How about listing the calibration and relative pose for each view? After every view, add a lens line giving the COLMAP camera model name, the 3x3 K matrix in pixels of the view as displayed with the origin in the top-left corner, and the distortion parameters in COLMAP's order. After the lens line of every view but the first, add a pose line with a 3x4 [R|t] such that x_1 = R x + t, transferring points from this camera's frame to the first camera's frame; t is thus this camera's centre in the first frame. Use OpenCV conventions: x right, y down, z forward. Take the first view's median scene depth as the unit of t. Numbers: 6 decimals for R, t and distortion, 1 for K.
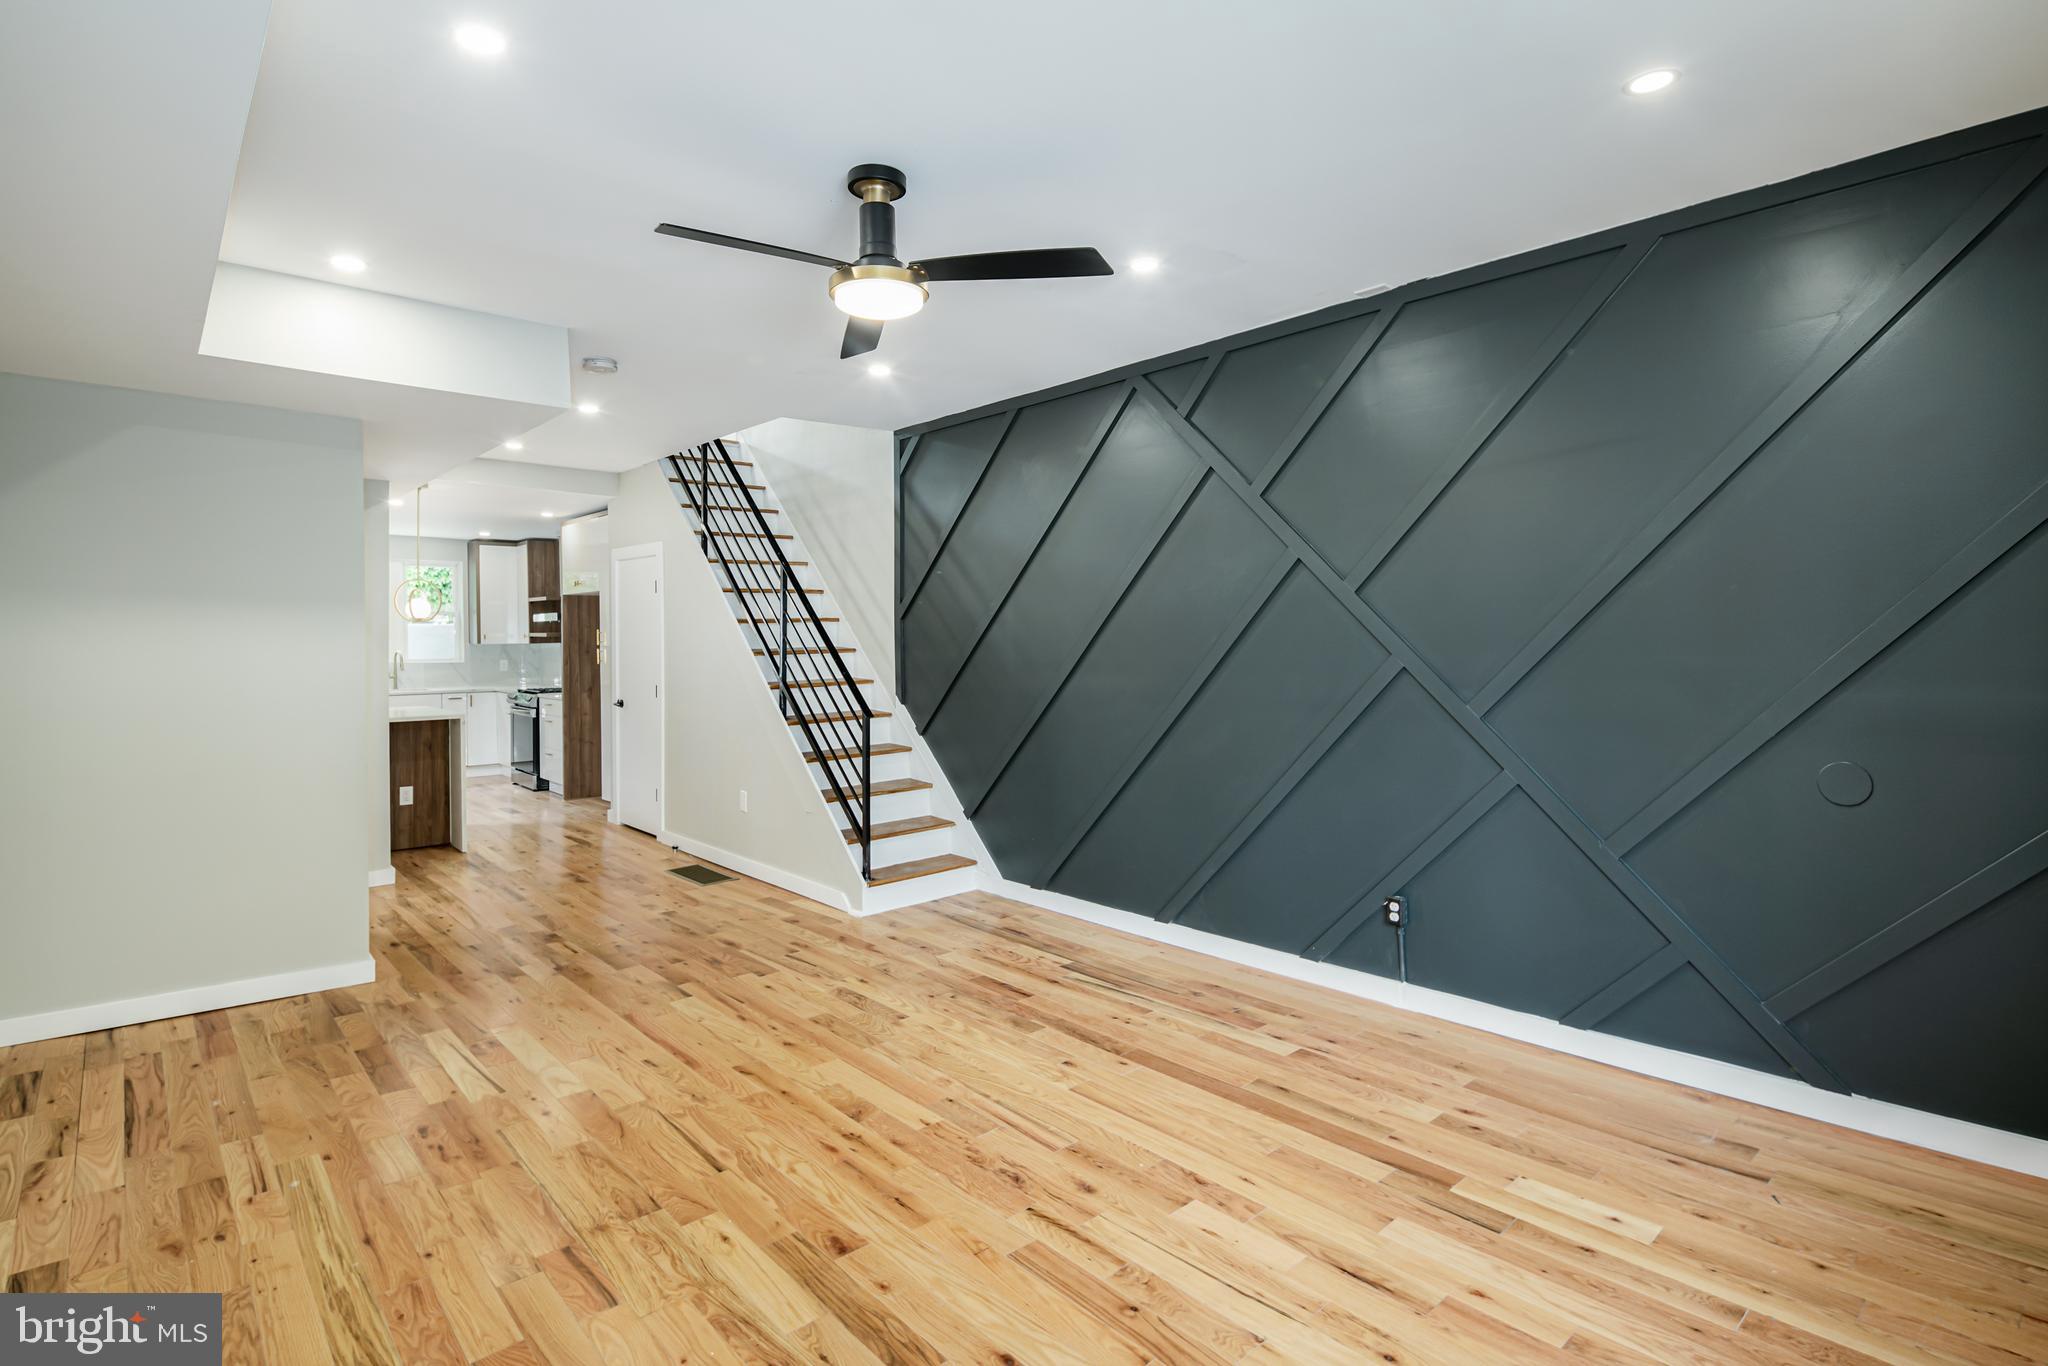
lens RADIAL K [[1013.1, 0, 1017.7], [0, 1013.1, 646.5], [0, 0, 1]] dist [0.000306, -0.001128]
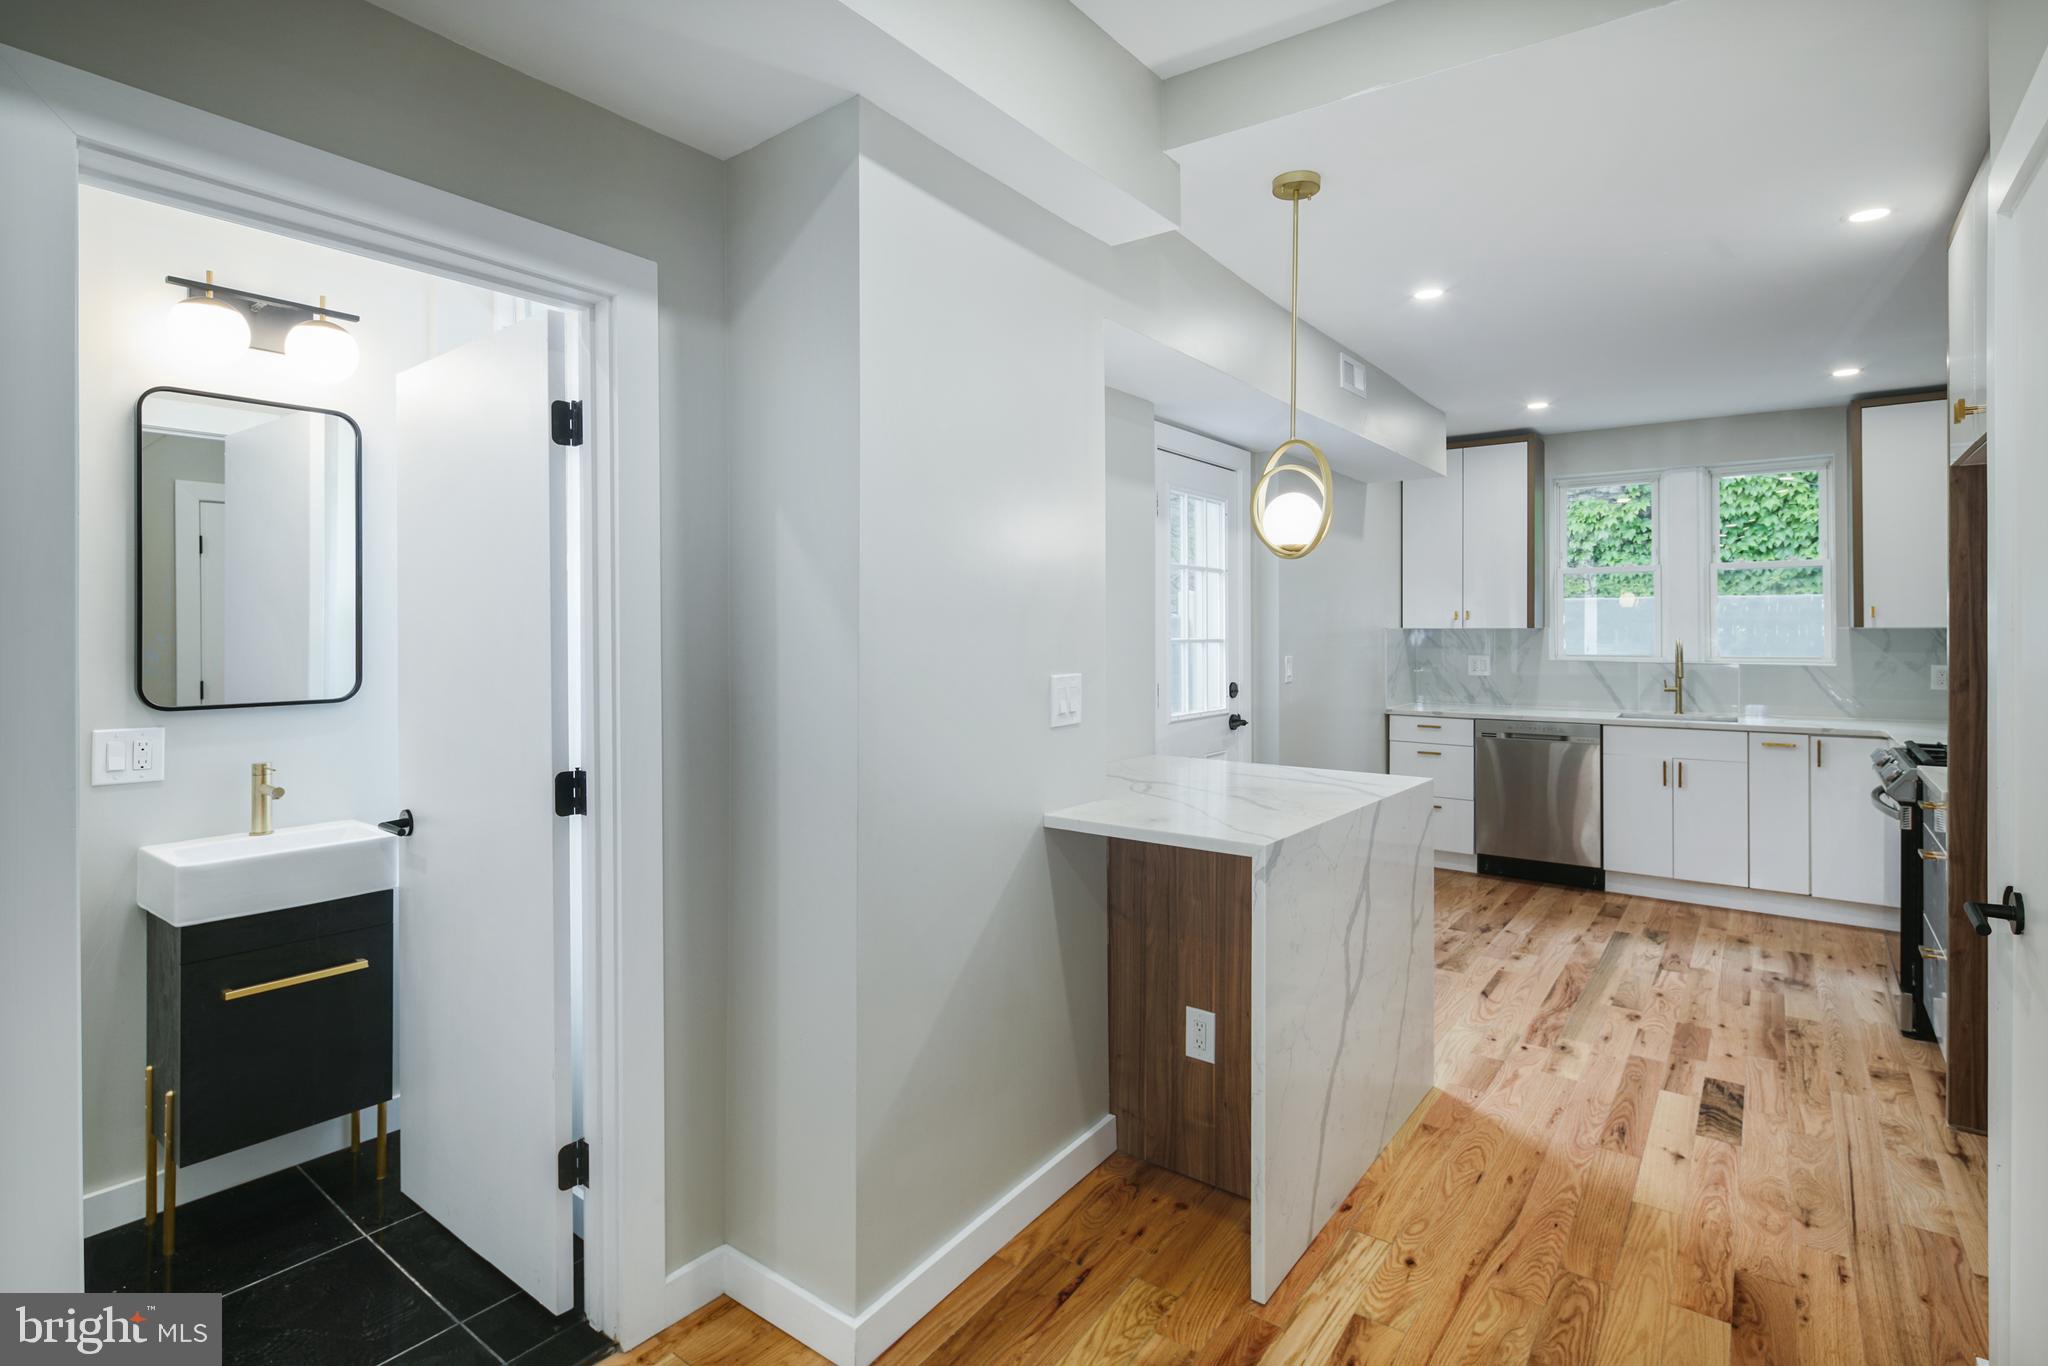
lens RADIAL K [[994.7, 0, 1019.9], [0, 994.7, 627.4], [0, 0, 1]] dist [0.000075, -0.000665]
pose [[0.196701, 0.002742, -0.980460, -0.590300], [-0.011847, 0.999930, 0.000420, 0.005608], [0.980392, 0.011533, 0.196720, 1.873242]]
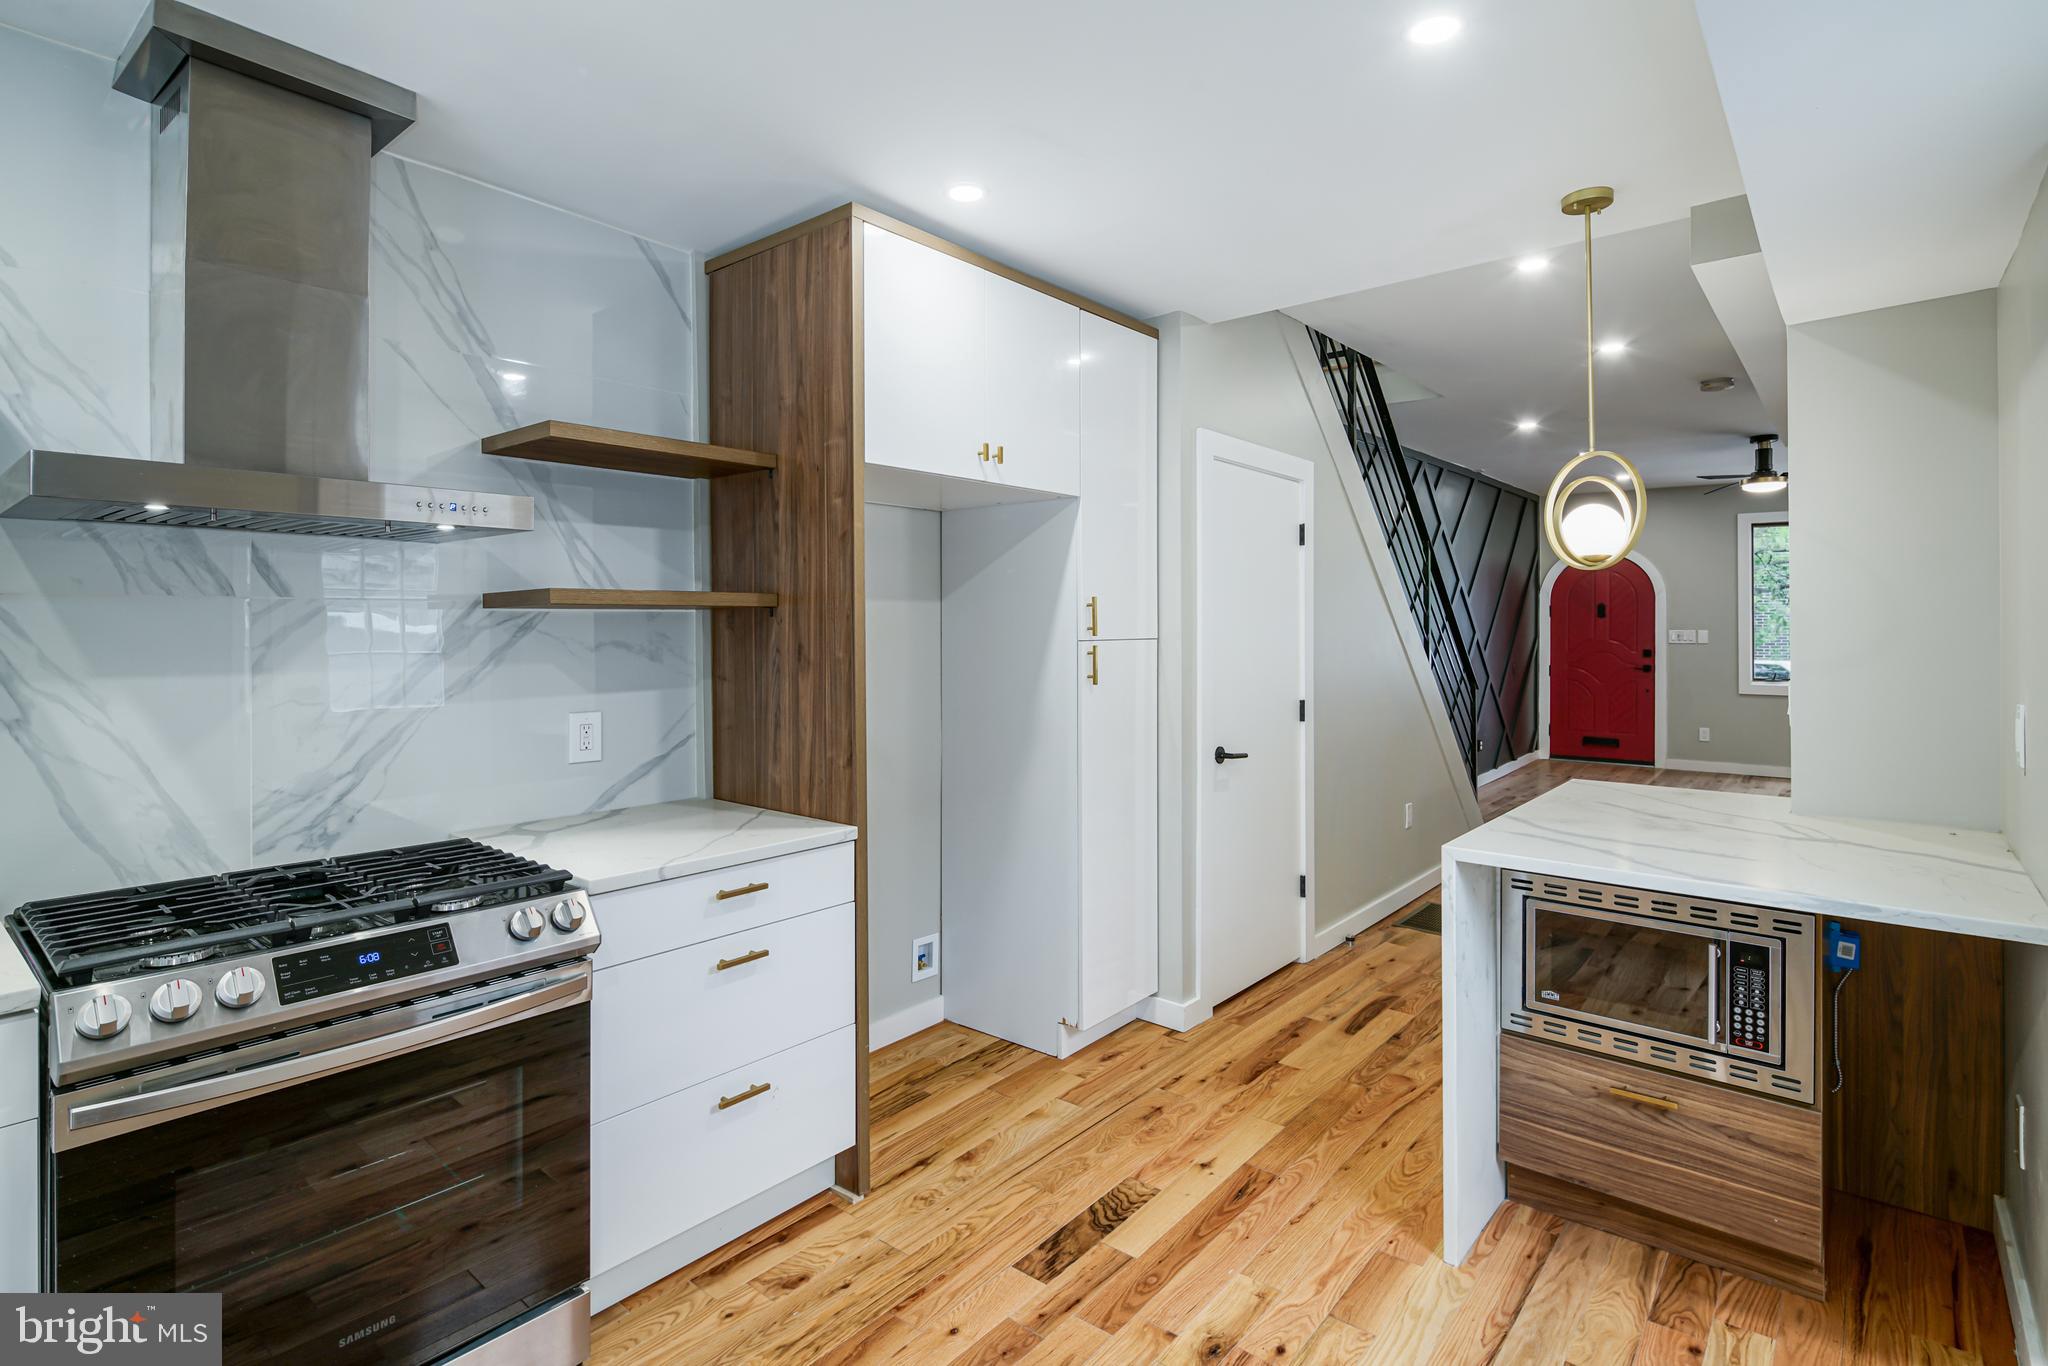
lens RADIAL K [[1017.3, 0, 1022.2], [0, 1017.3, 619.5], [0, 0, 1]] dist [0.004767, -0.001666]
pose [[-0.150301, 0.013489, 0.988548, -2.076505], [0.013411, 0.999843, -0.011604, -0.009170], [-0.988549, 0.011513, -0.150458, 2.825816]]
